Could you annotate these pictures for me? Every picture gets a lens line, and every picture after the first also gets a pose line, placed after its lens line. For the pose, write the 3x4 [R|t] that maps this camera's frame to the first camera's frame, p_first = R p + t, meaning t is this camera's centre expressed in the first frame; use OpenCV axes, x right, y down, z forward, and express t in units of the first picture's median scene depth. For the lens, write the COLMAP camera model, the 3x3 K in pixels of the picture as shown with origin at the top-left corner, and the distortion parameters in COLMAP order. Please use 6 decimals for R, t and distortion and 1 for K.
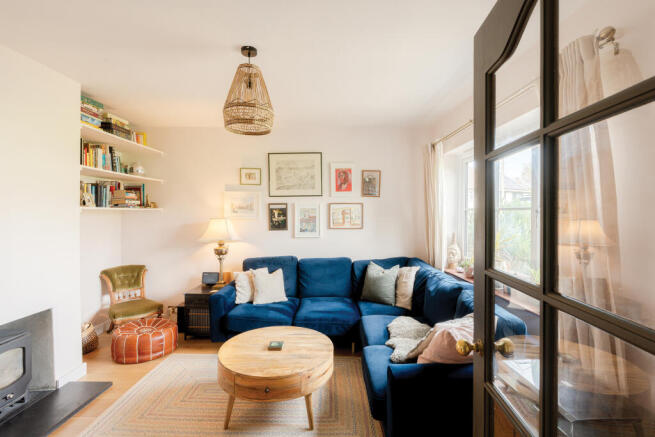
lens RADIAL K [[302.3, 0, 319.1], [0, 302.3, 212.6], [0, 0, 1]] dist [-0.000445, 0.000595]
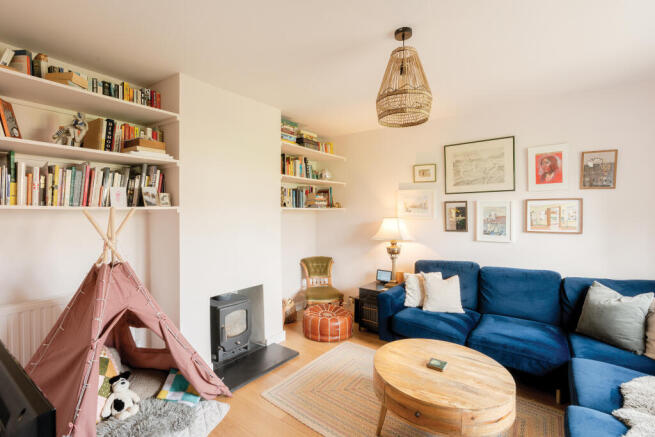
lens RADIAL K [[290.0, 0, 326.0], [0, 290.0, 215.3], [0, 0, 1]] dist [-0.002272, 0.001173]
pose [[0.812279, 0.004684, -0.583251, 0.063702], [0.001400, 0.999949, 0.009980, 0.001679], [0.583268, -0.008923, 0.812231, 0.109410]]
